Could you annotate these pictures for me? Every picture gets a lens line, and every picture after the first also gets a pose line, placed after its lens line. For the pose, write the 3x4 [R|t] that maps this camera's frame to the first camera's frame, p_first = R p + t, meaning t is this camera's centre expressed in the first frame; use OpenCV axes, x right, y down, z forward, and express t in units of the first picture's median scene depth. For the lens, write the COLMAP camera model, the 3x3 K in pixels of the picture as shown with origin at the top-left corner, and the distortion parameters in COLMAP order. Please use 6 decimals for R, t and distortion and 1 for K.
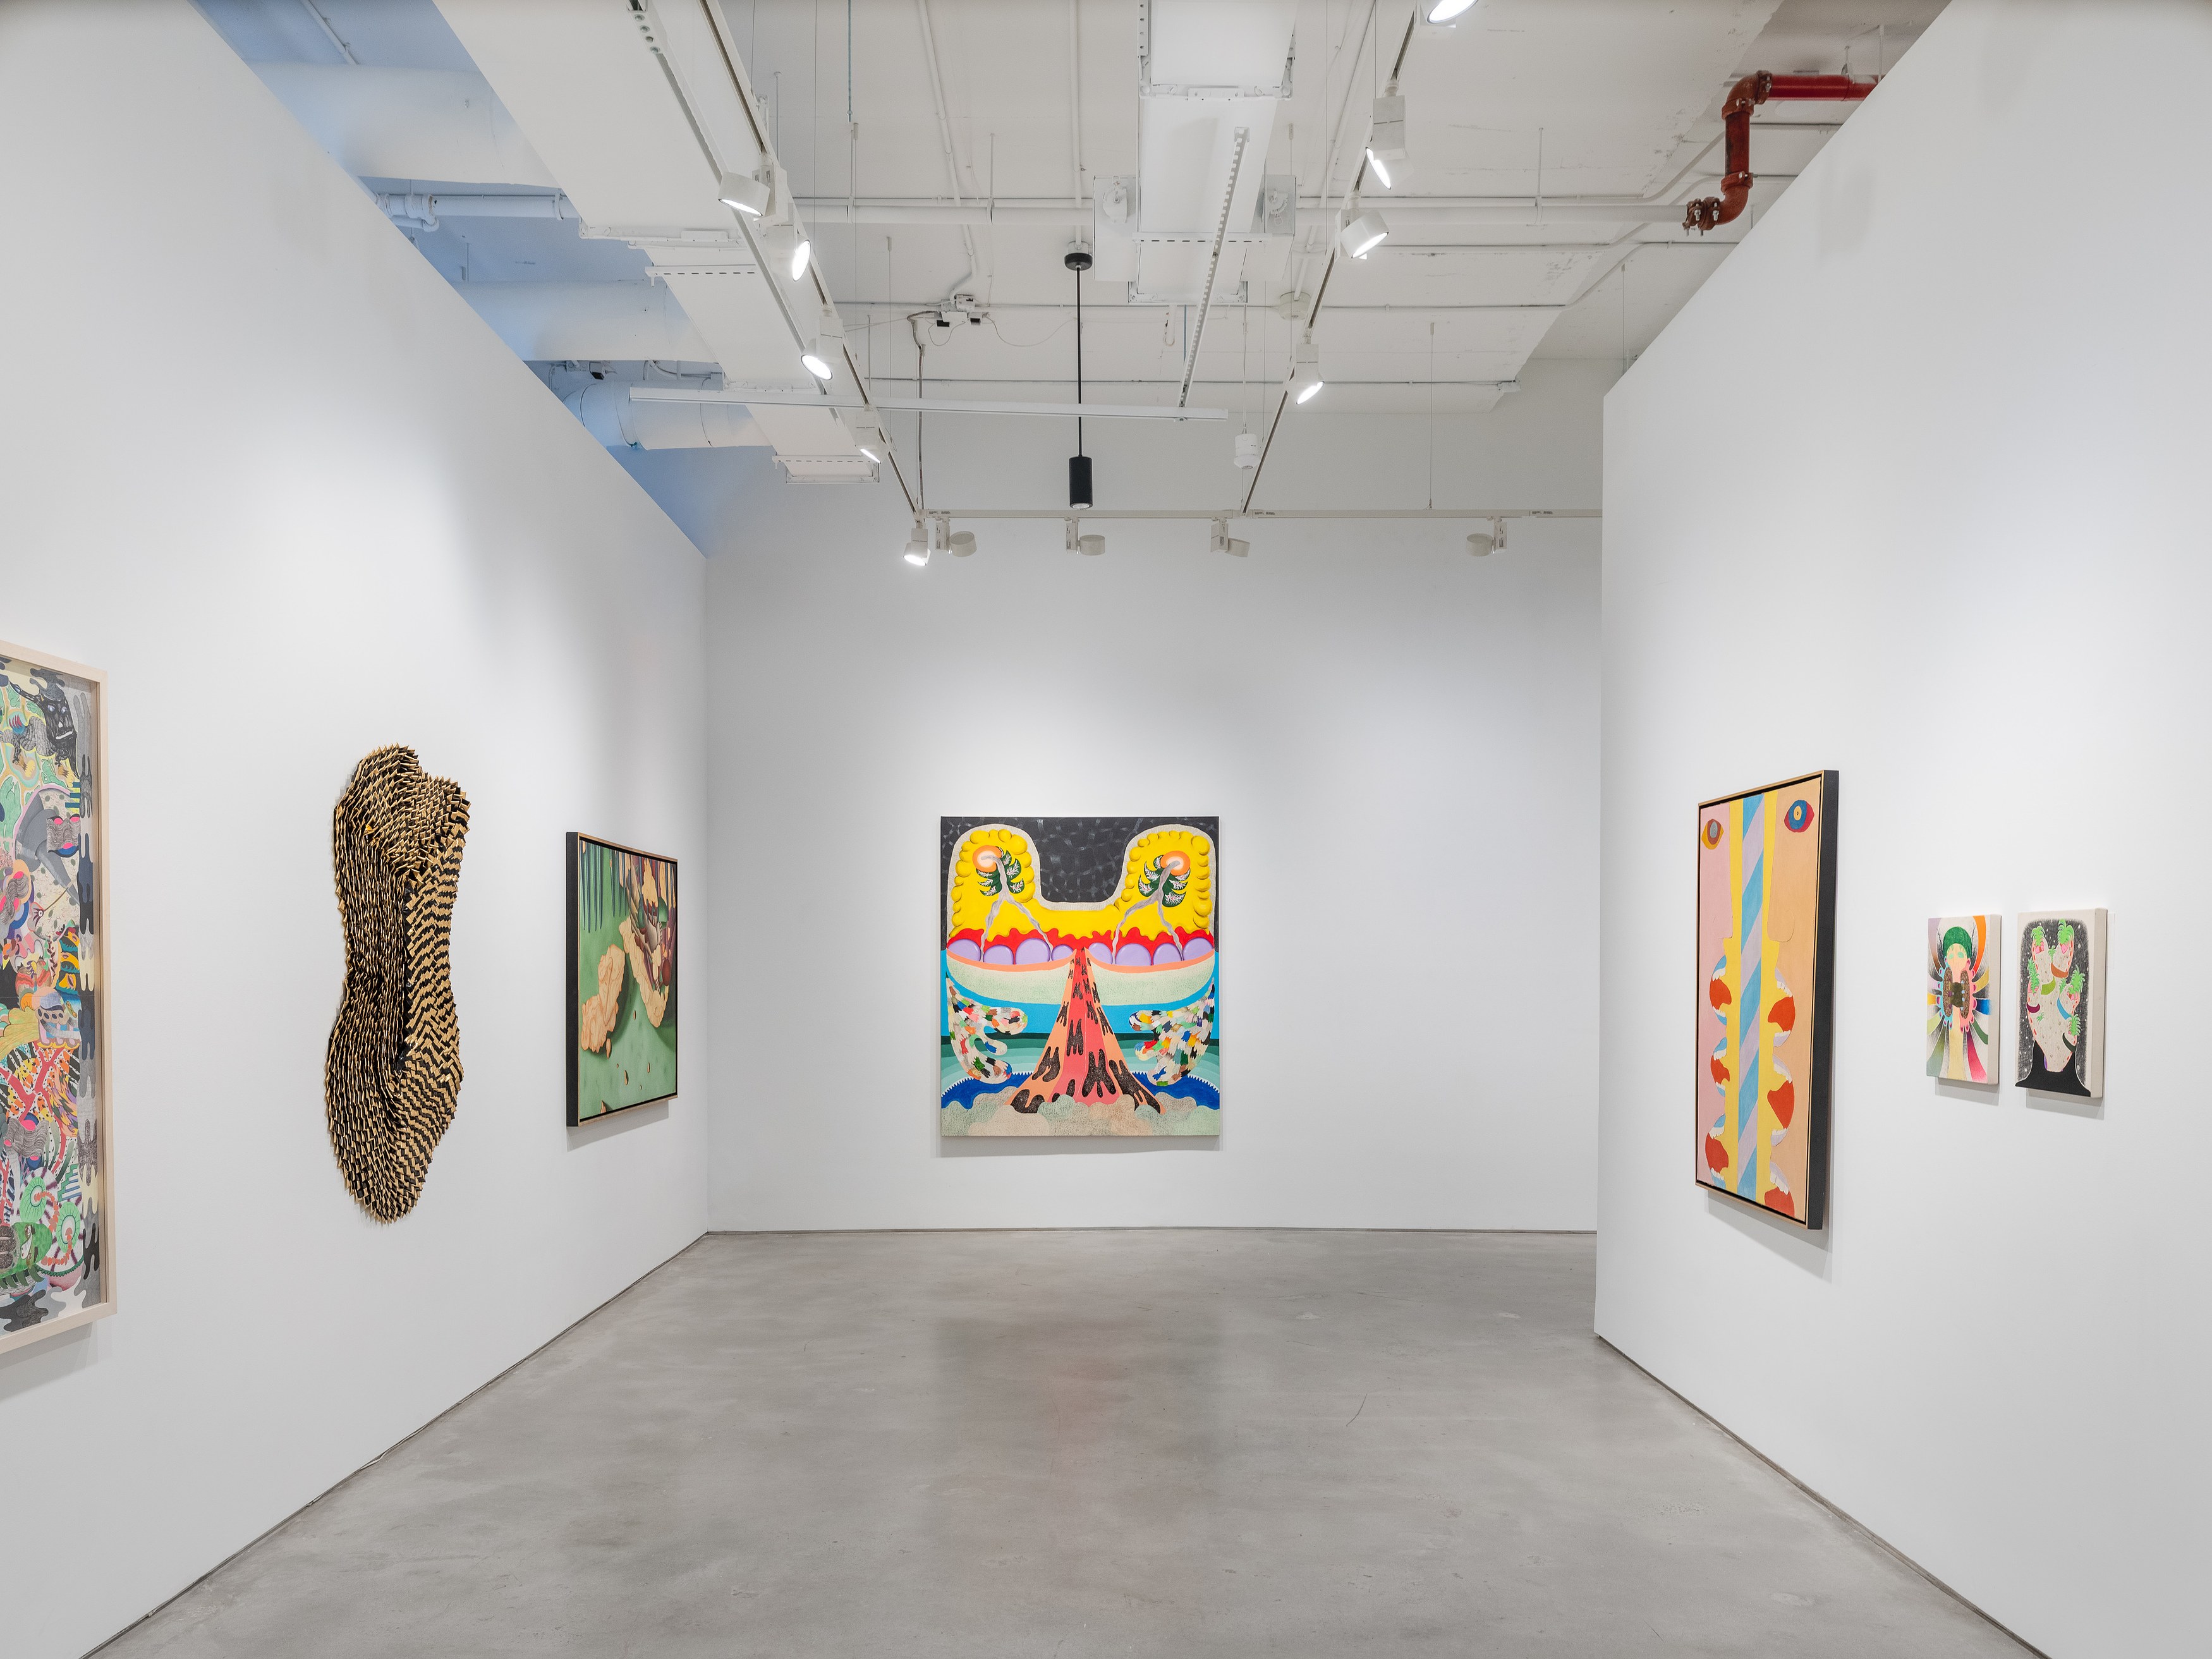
lens RADIAL K [[1688.0, 0, 1117.8], [0, 1688.0, 919.5], [0, 0, 1]] dist [0.007898, -0.163549]
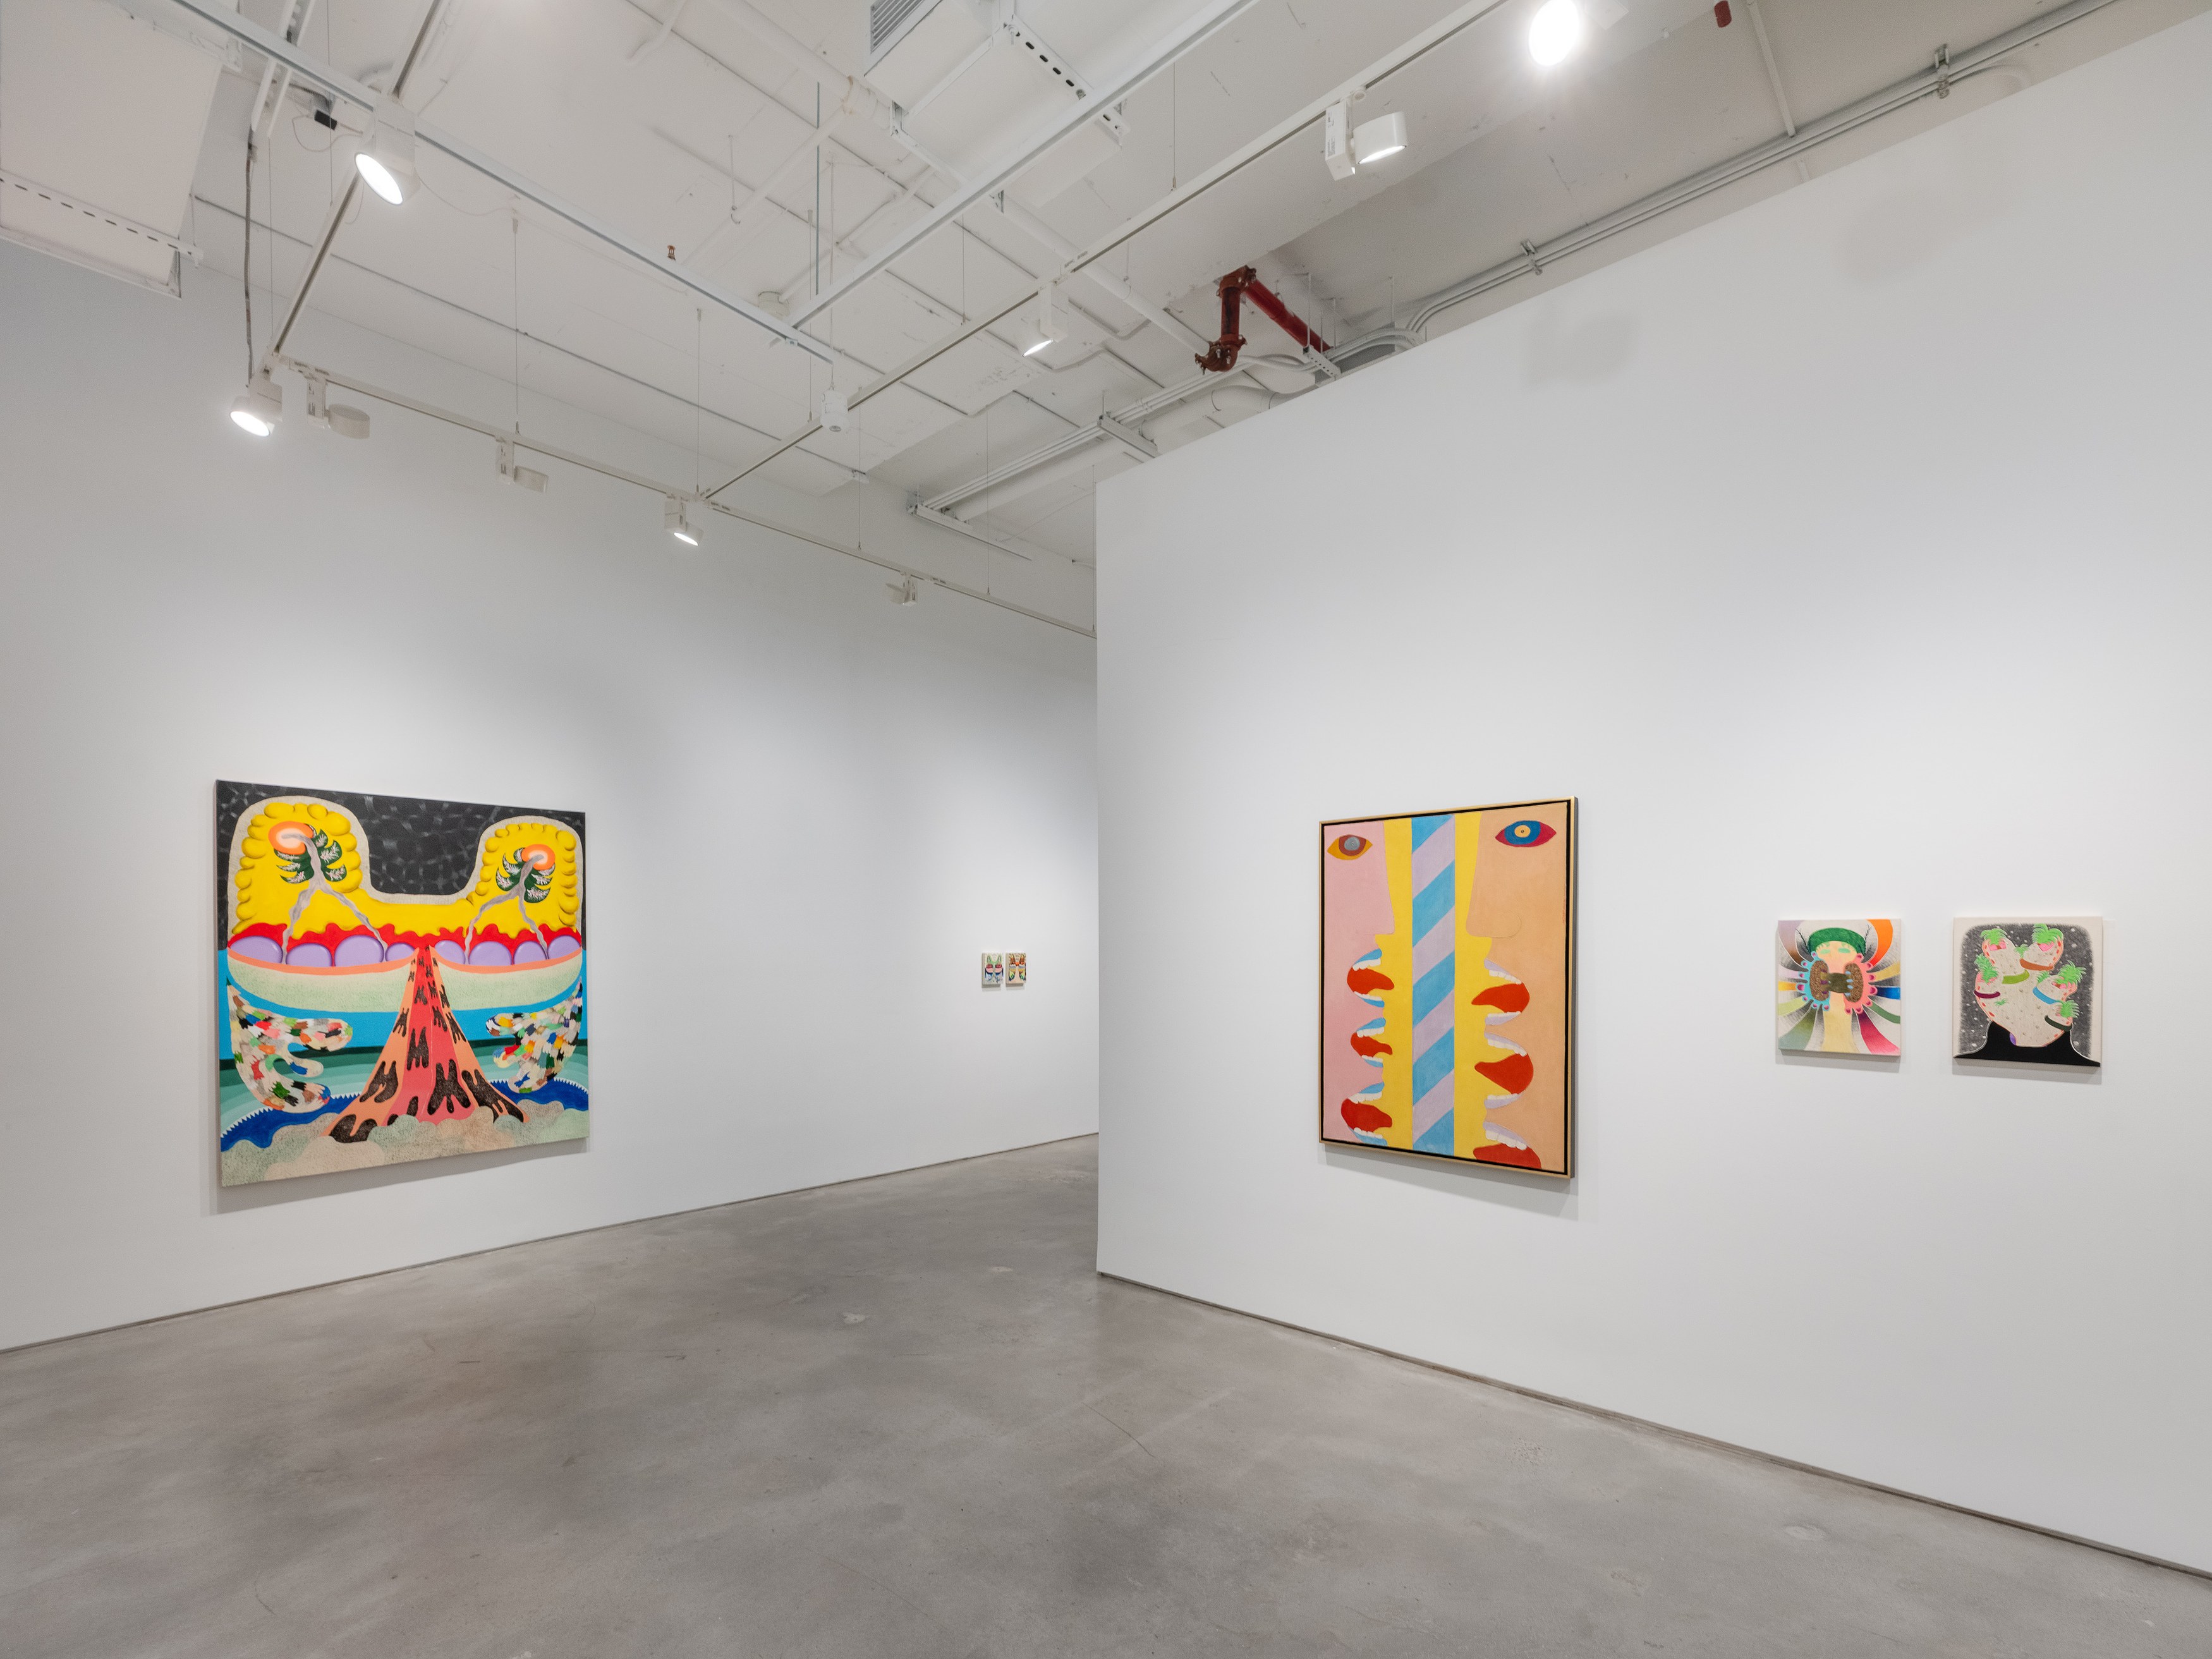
lens RADIAL K [[1039.5, 0, 1096.9], [0, 1039.5, 941.3], [0, 0, 1]] dist [0.003813, 0.000797]
pose [[0.681523, -0.000491, 0.731796, -0.180982], [-0.010090, 0.999898, 0.010068, 0.005010], [-0.731727, -0.014246, 0.681449, 0.371968]]
